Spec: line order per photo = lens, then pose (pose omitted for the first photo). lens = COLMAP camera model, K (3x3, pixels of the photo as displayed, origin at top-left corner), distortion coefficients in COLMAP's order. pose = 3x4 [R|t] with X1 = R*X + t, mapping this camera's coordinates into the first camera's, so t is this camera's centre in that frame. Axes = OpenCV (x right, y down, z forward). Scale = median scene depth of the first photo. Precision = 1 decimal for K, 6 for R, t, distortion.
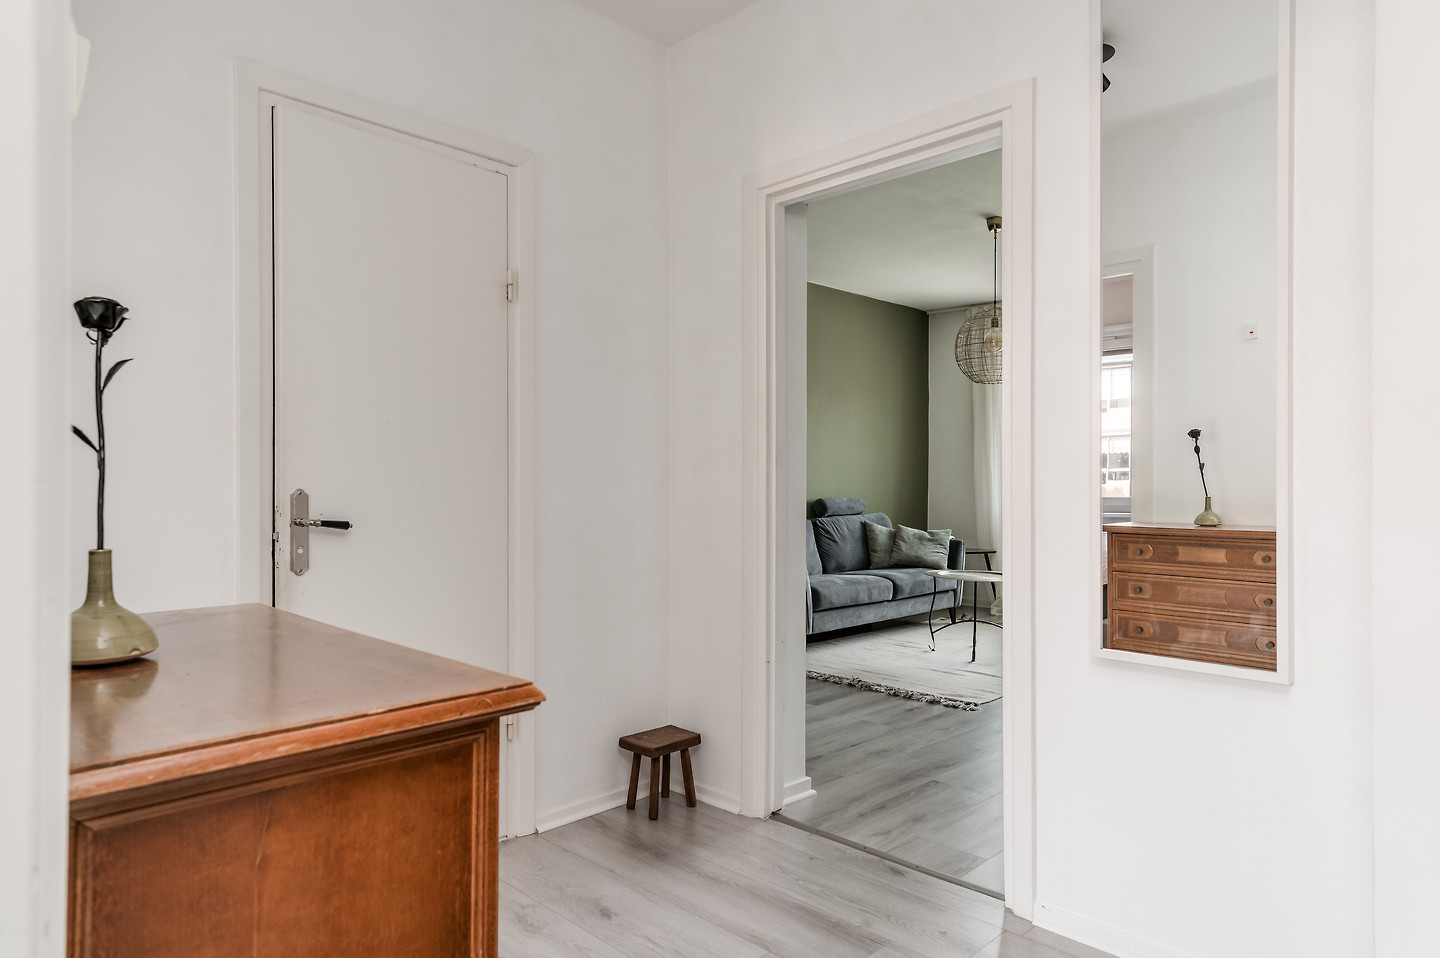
lens RADIAL K [[879.1, 0, 717.8], [0, 879.1, 469.7], [0, 0, 1]] dist [0.010558, 0.004621]
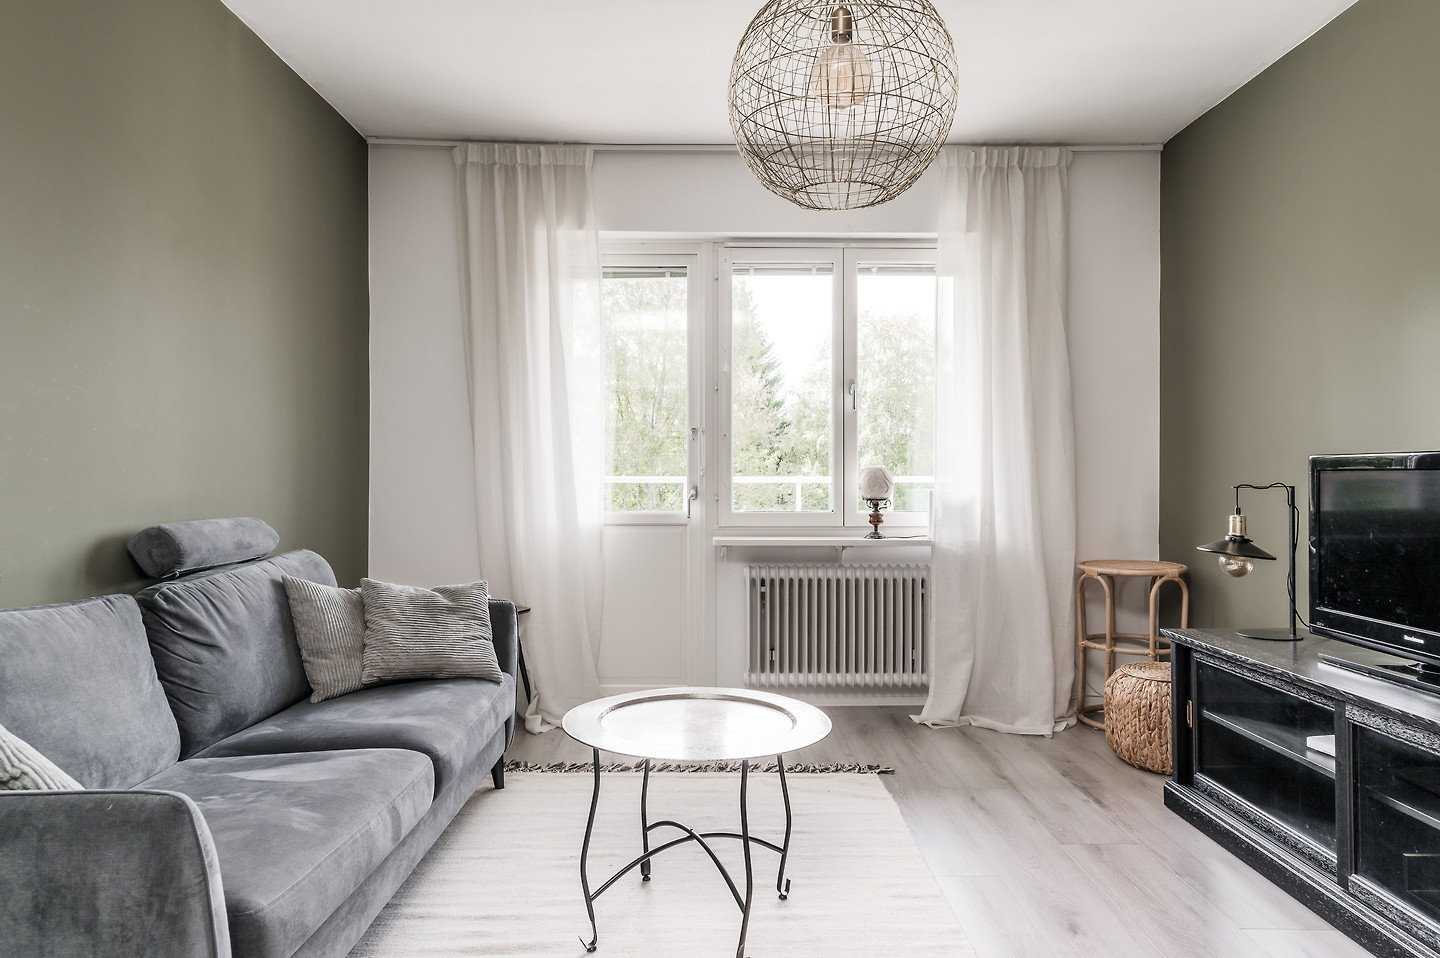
lens RADIAL K [[879.1, 0, 728.3], [0, 879.1, 472.4], [0, 0, 1]] dist [0.010558, 0.004621]
pose [[0.695914, 0.000290, 0.718125, 0.022957], [-0.003030, 0.999992, 0.002533, 0.010332], [-0.718118, -0.003938, 0.695910, 0.606873]]
